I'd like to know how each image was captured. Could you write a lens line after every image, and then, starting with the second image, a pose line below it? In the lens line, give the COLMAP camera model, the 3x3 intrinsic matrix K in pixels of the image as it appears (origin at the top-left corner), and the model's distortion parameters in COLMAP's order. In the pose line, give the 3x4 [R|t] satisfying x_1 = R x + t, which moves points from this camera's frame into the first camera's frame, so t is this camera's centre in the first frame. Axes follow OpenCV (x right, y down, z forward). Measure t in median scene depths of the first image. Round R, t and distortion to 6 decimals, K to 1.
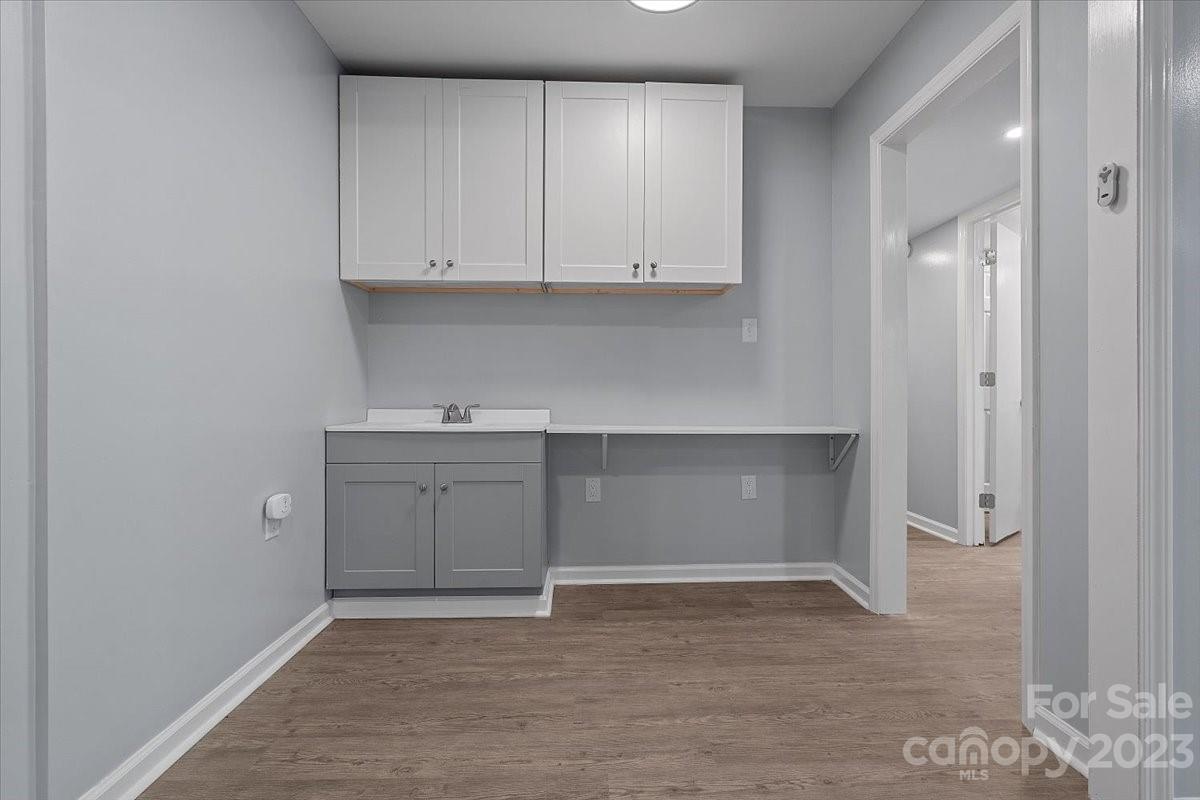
lens RADIAL K [[564.5, 0, 603.4], [0, 564.5, 399.8], [0, 0, 1]] dist [0.004383, 0.000811]
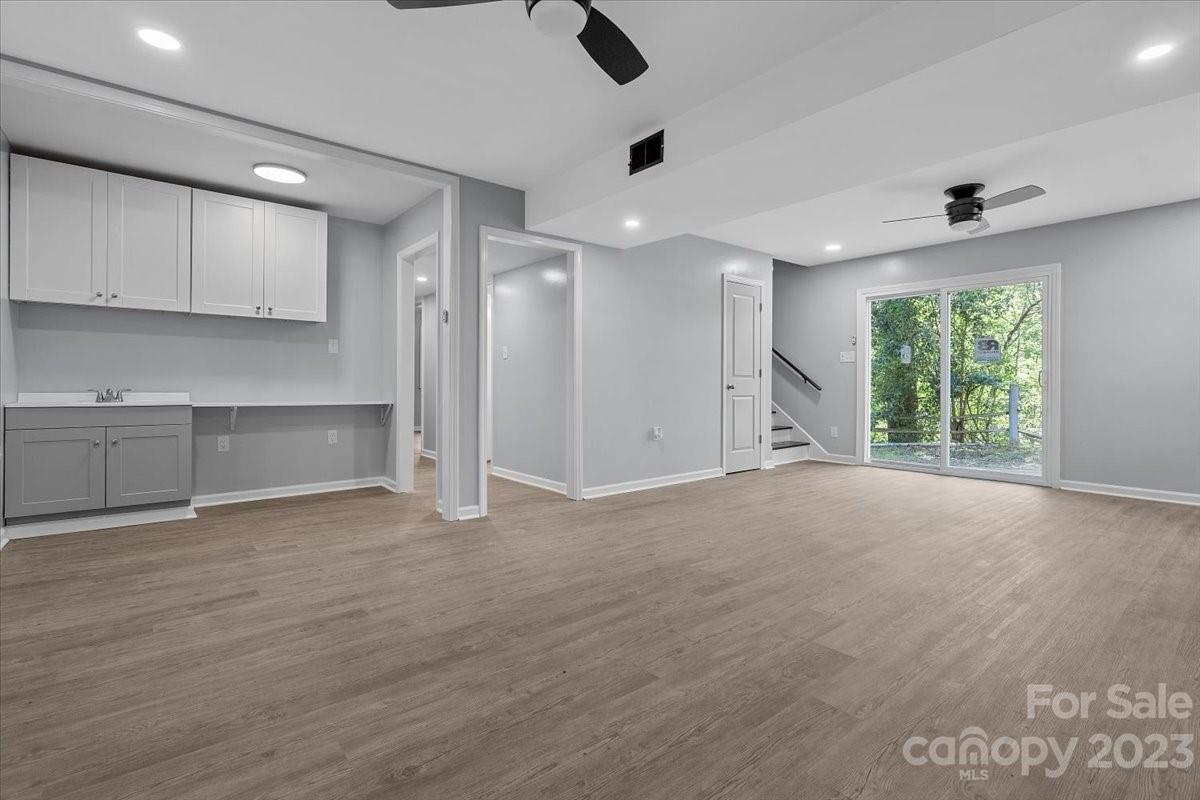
lens RADIAL K [[564.5, 0, 605.0], [0, 564.5, 388.3], [0, 0, 1]] dist [0.004383, 0.000811]
pose [[0.795790, 0.001130, 0.605572, -0.141916], [-0.005100, 0.999975, 0.004835, -0.007236], [-0.605552, -0.006936, 0.795776, -0.990425]]
